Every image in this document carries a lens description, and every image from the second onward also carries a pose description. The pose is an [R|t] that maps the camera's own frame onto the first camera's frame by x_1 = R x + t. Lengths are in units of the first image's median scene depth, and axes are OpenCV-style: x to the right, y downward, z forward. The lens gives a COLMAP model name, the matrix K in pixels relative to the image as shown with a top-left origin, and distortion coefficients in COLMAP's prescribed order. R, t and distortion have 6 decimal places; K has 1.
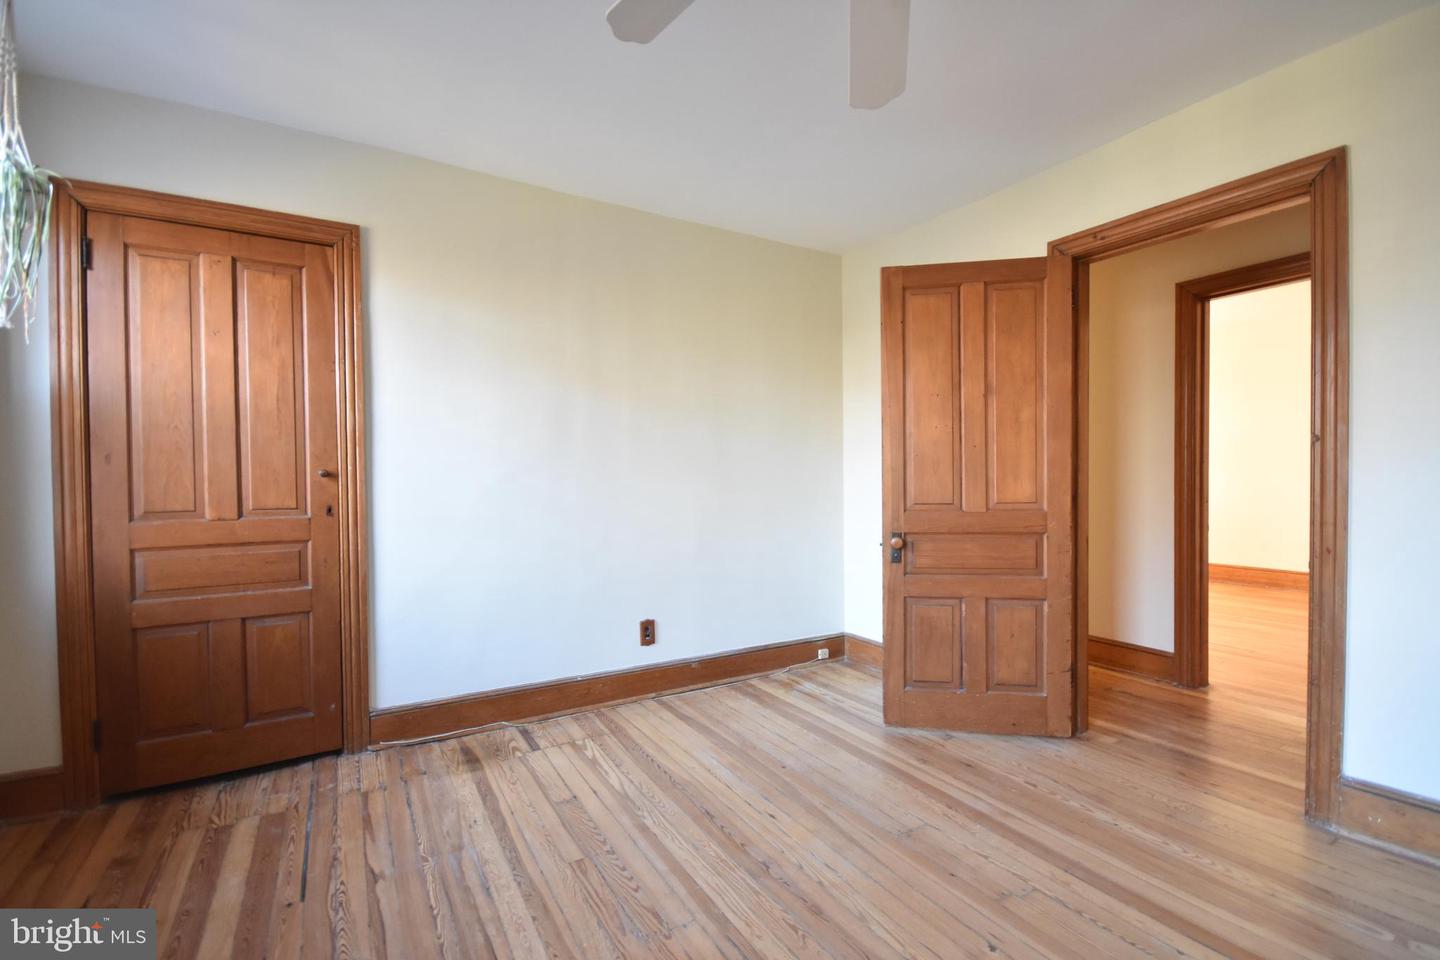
lens RADIAL K [[631.3, 0, 720.8], [0, 631.3, 486.0], [0, 0, 1]] dist [0.001999, -0.004742]
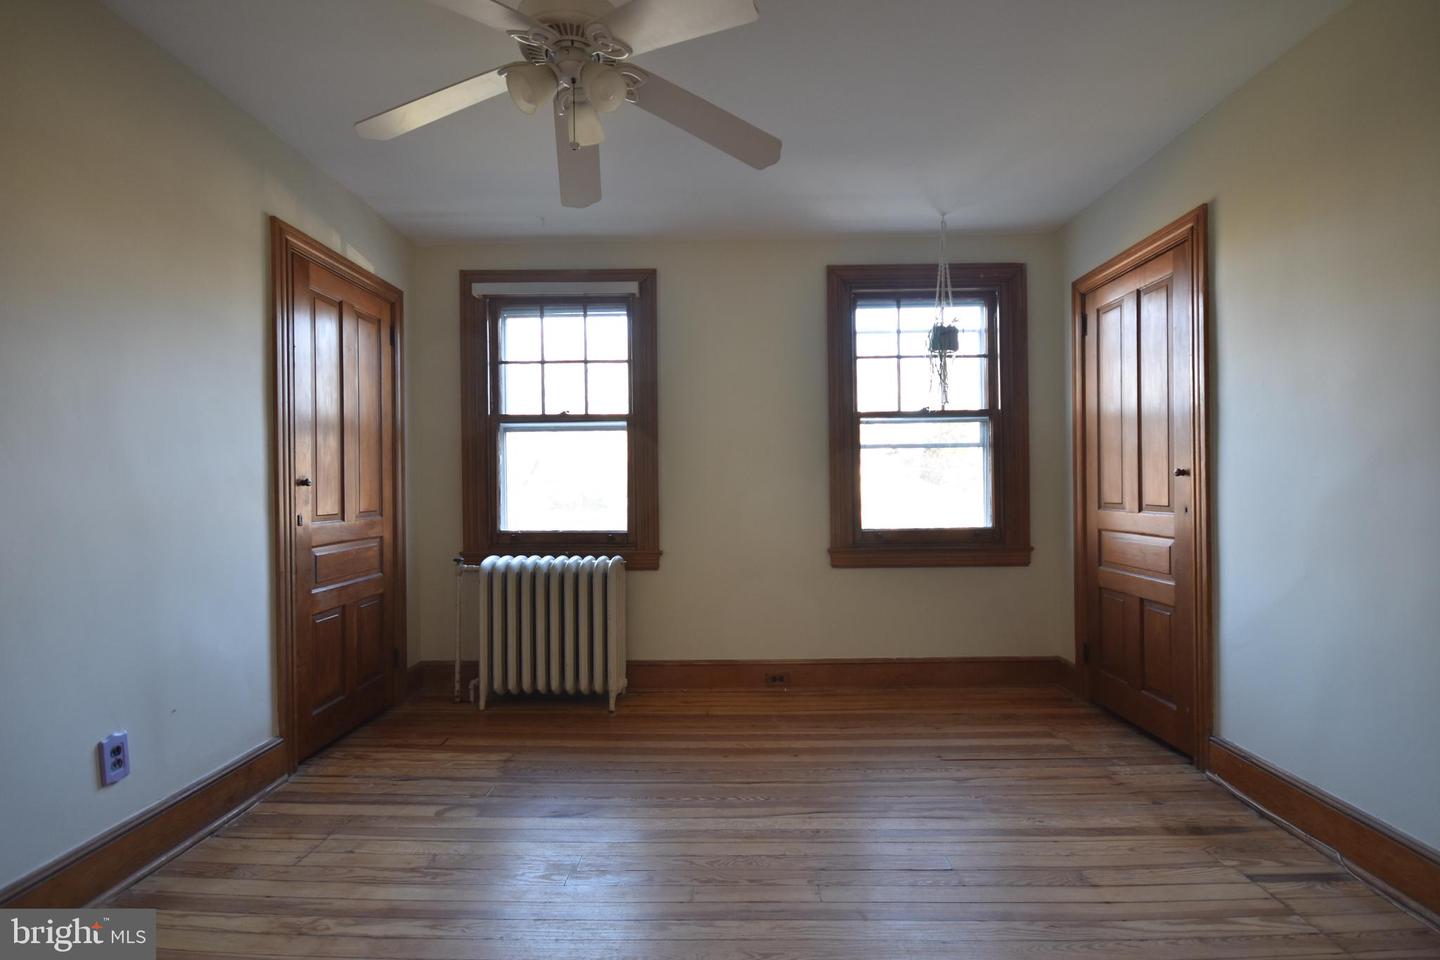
lens RADIAL K [[623.5, 0, 718.8], [0, 623.5, 484.4], [0, 0, 1]] dist [0.002322, -0.009490]
pose [[-0.532596, 0.009071, -0.846321, 0.630664], [-0.001821, 0.999928, 0.011864, -0.011870], [0.846368, 0.007860, -0.532541, 0.962429]]
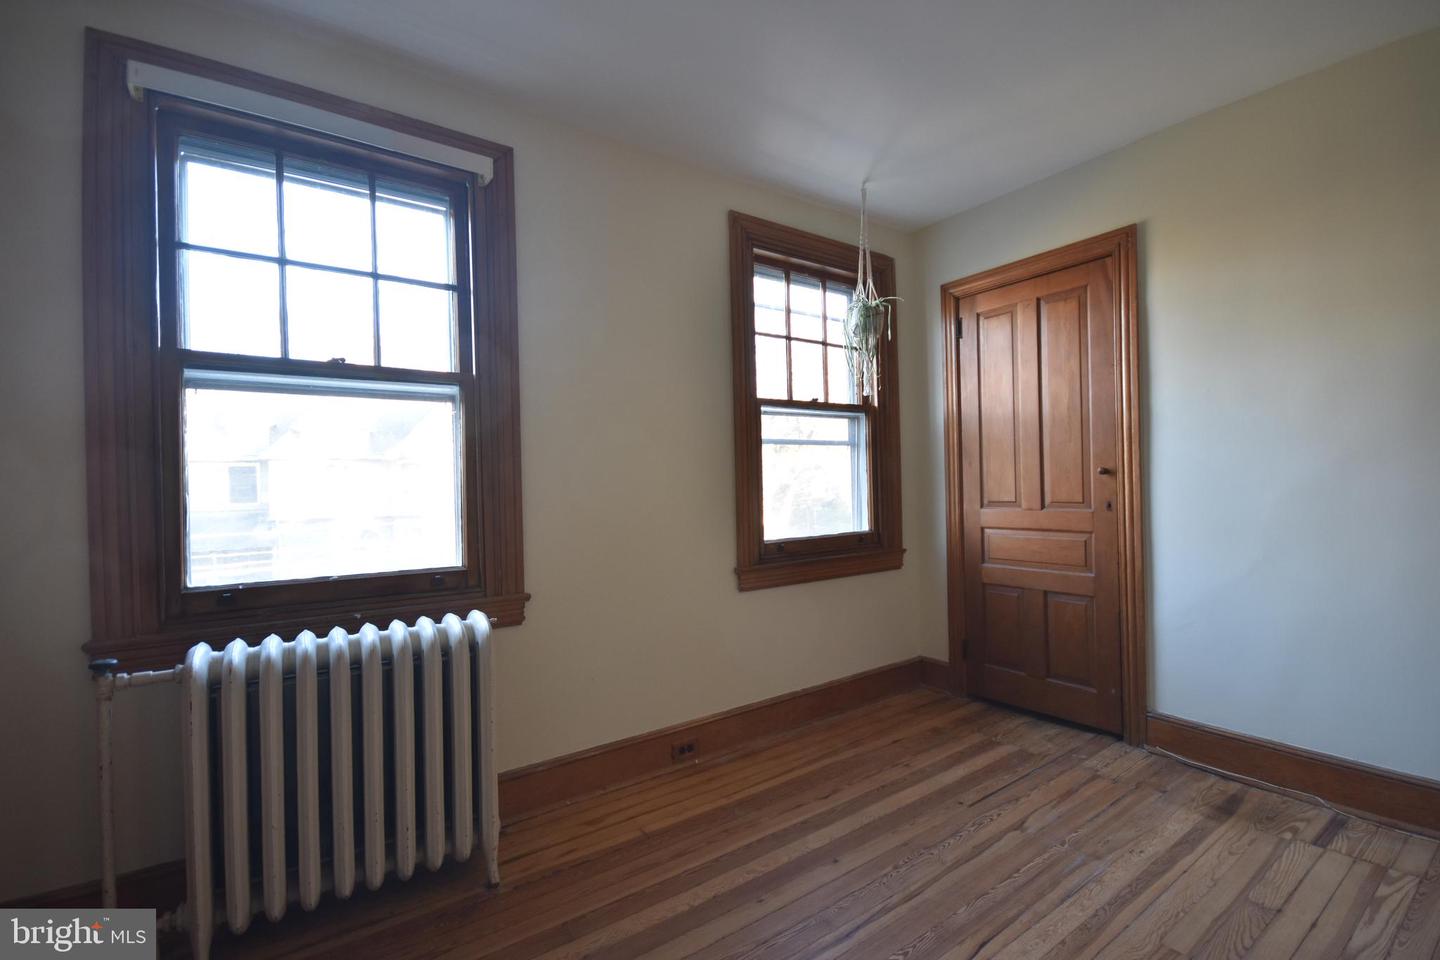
lens RADIAL K [[623.5, 0, 718.8], [0, 623.5, 484.4], [0, 0, 1]] dist [0.002322, -0.009490]
pose [[0.063898, 0.002289, -0.997954, 0.410528], [0.004101, 0.999988, 0.002556, -0.002522], [0.997948, -0.004256, 0.063888, 0.297267]]
